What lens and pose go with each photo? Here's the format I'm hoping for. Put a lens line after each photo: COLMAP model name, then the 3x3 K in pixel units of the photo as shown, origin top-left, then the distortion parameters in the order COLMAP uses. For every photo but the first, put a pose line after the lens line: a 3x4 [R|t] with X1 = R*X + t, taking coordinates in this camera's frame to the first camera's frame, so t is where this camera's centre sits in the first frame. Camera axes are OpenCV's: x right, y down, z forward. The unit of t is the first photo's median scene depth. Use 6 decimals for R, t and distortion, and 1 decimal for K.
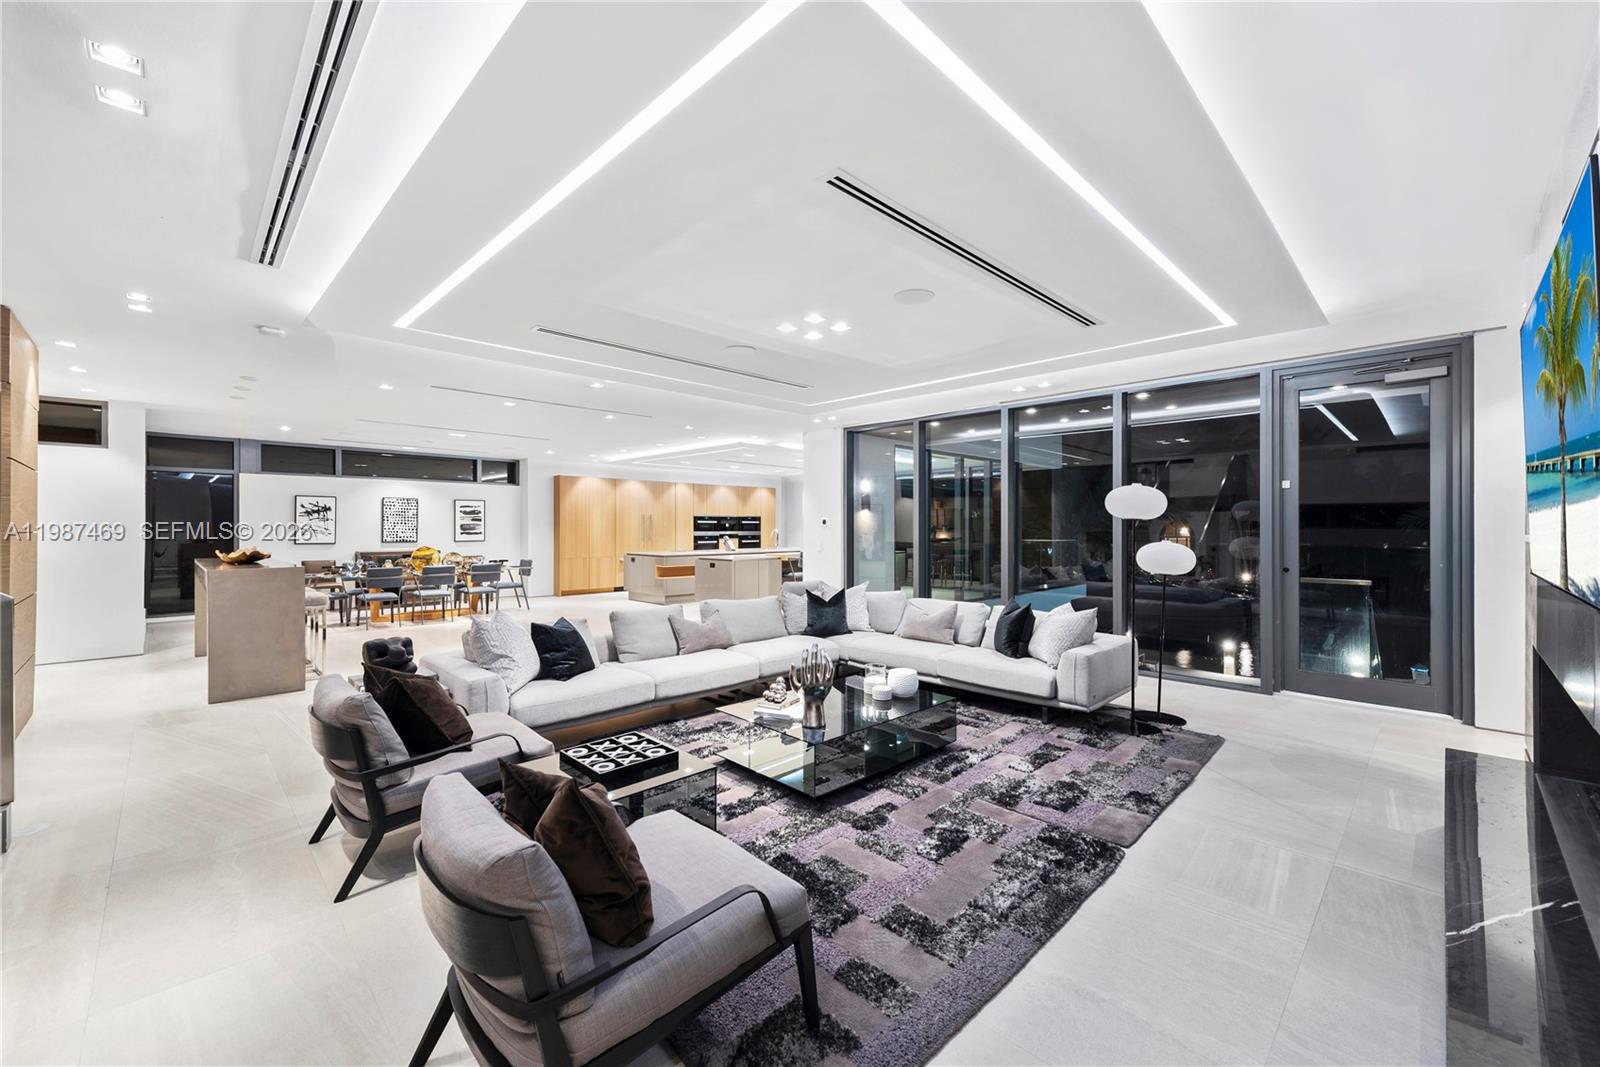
lens RADIAL K [[636.4, 0, 800.1], [0, 636.4, 520.8], [0, 0, 1]] dist [0.001124, 0.000083]
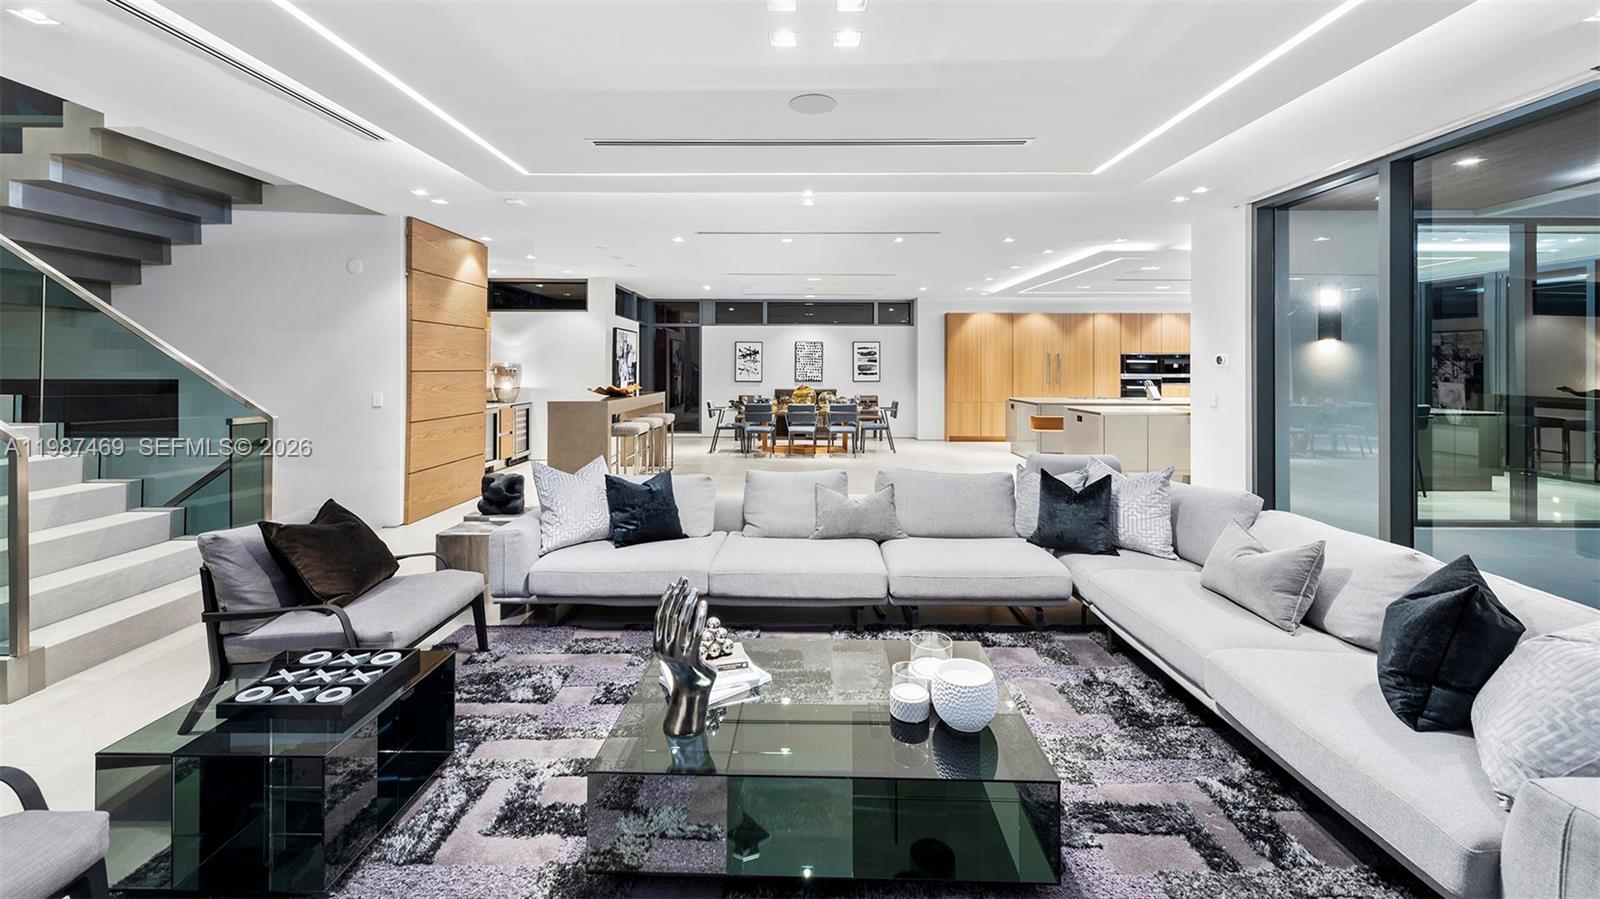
lens RADIAL K [[635.6, 0, 798.0], [0, 635.6, 360.6], [0, 0, 1]] dist [0.010728, -0.000087]
pose [[0.707012, -0.007491, -0.707161, 0.149887], [0.006197, 0.999971, -0.004396, 0.002197], [0.707174, -0.001274, 0.707038, 0.208784]]
